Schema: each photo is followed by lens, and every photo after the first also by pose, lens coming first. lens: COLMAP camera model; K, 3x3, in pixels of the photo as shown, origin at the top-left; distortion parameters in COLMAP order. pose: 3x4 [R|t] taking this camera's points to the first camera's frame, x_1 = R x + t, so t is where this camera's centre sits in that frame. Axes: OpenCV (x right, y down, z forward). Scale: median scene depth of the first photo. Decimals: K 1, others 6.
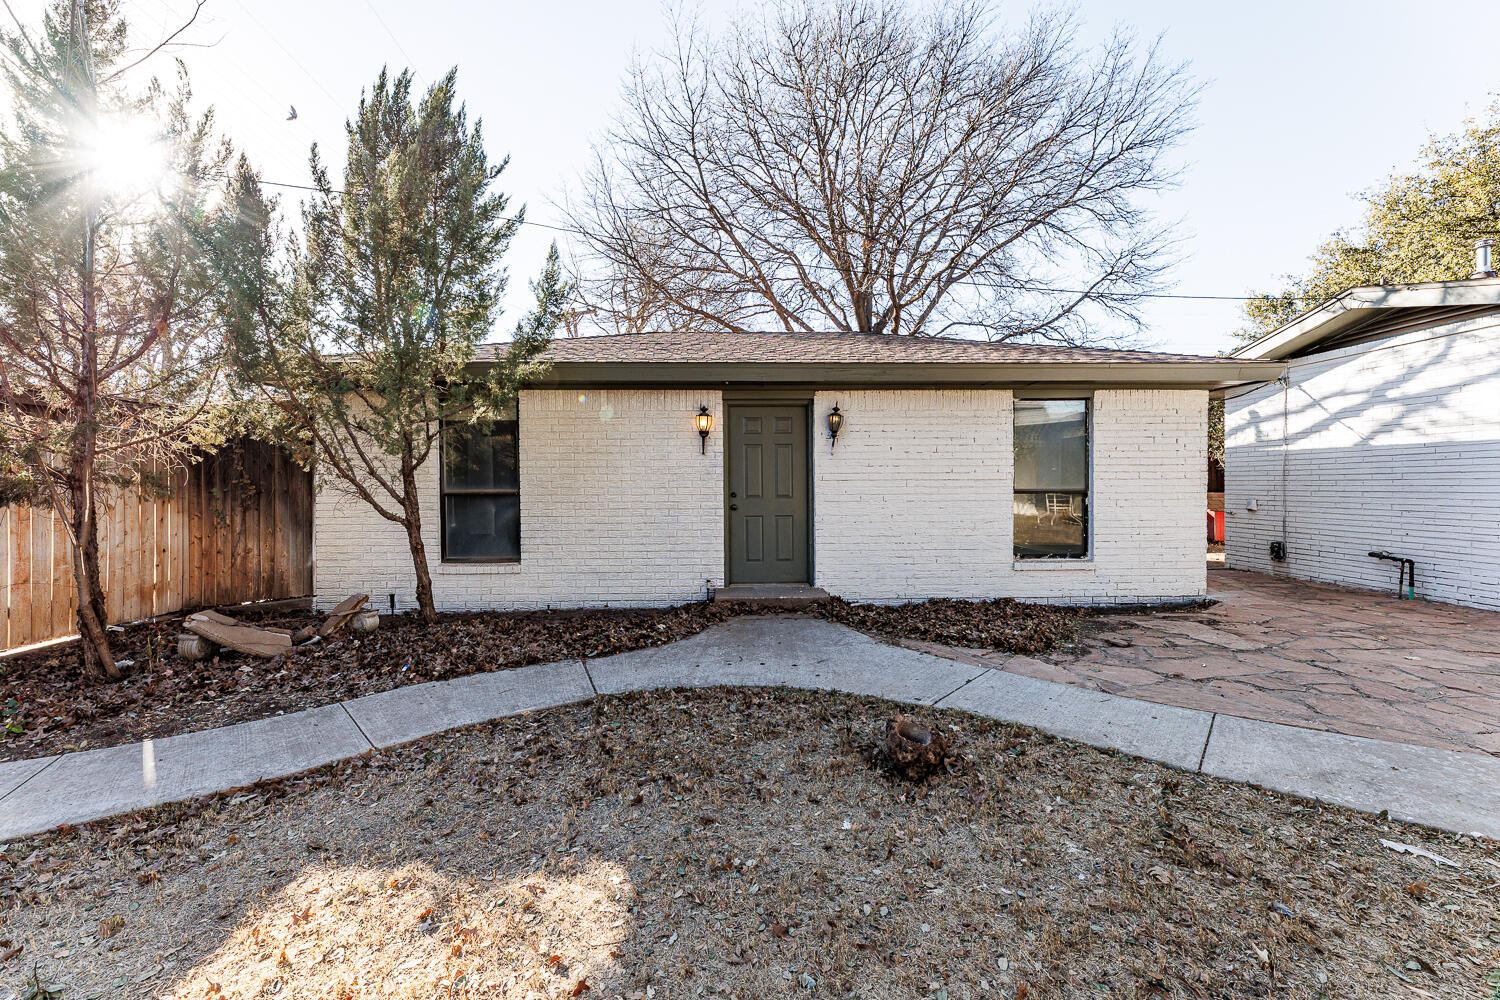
lens RADIAL K [[607.6, 0, 749.5], [0, 607.6, 511.4], [0, 0, 1]] dist [-0.000333, 0.000087]
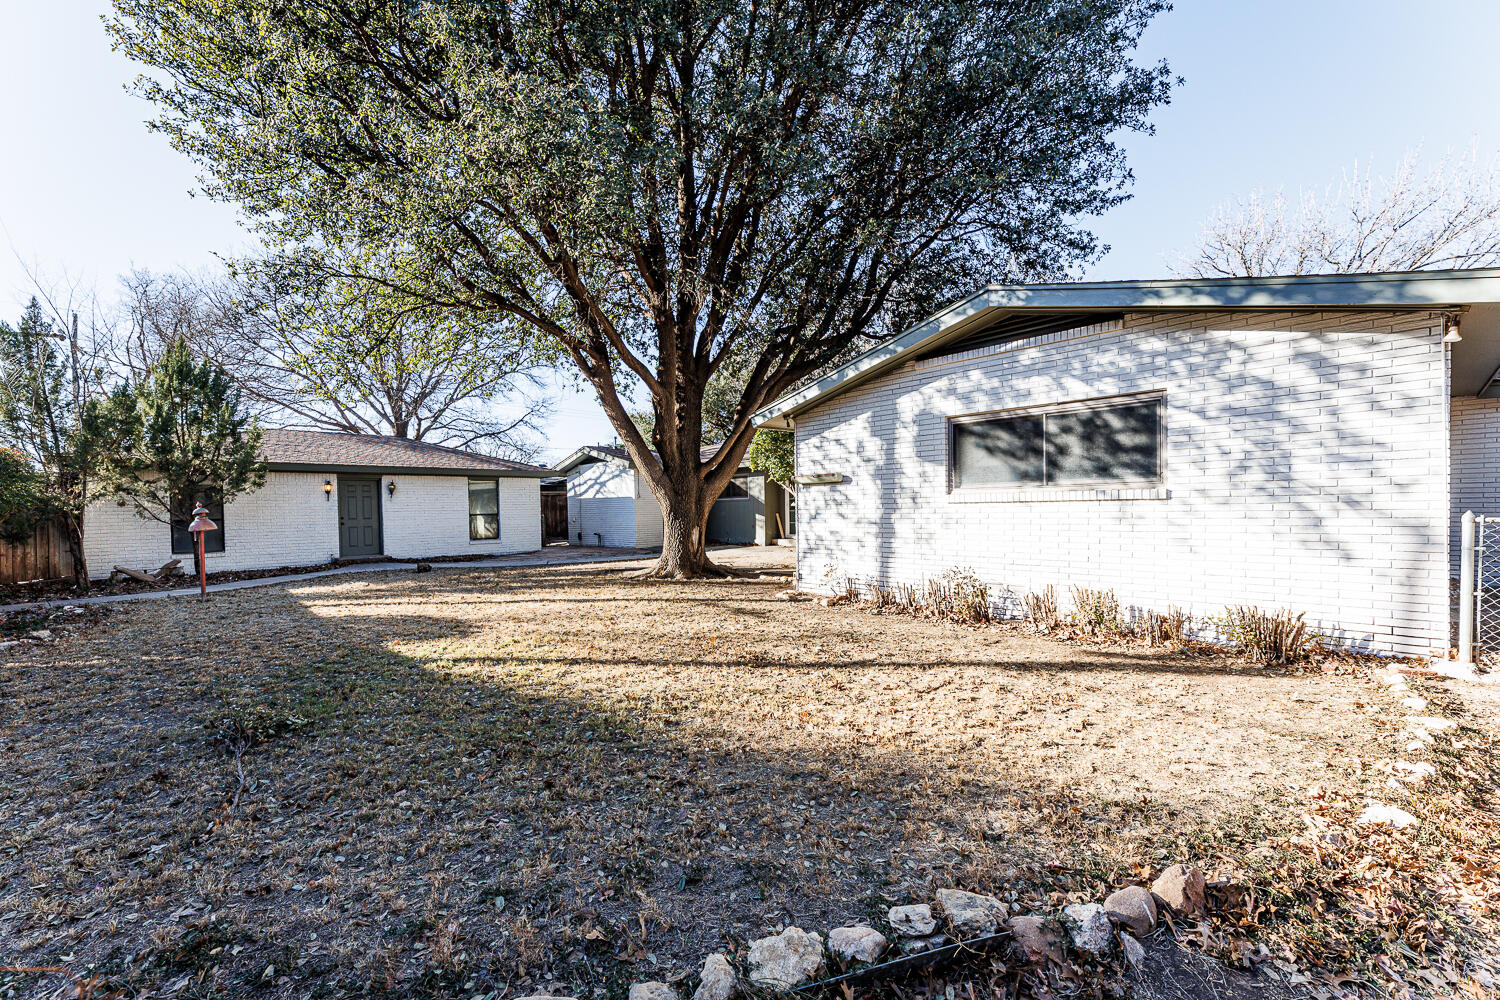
lens RADIAL K [[607.6, 0, 749.5], [0, 607.6, 511.4], [0, 0, 1]] dist [-0.000333, 0.000087]
pose [[0.750912, -0.011946, 0.660294, -0.398408], [0.046490, 0.998312, -0.034809, 0.101777], [-0.658764, 0.056836, 0.750200, -1.804464]]
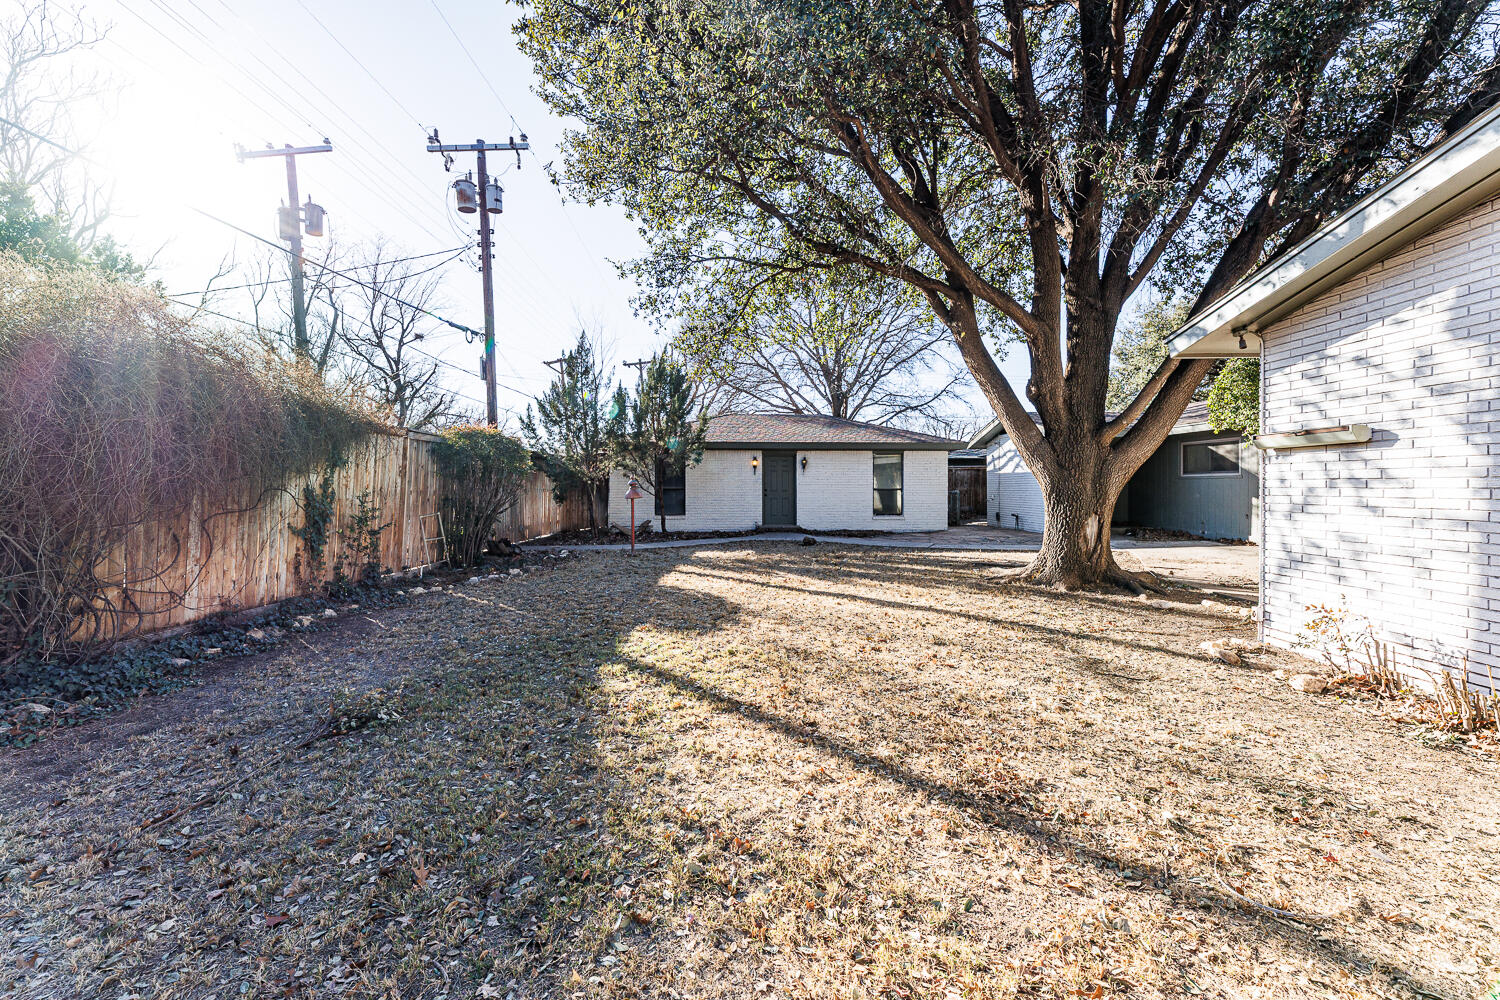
lens RADIAL K [[605.4, 0, 749.7], [0, 605.4, 484.8], [0, 0, 1]] dist [0.002472, 0.000440]
pose [[0.999785, 0.005653, -0.019925, -0.043946], [-0.006679, 0.998636, -0.051790, 0.085909], [0.019605, 0.051912, 0.998459, -1.620862]]
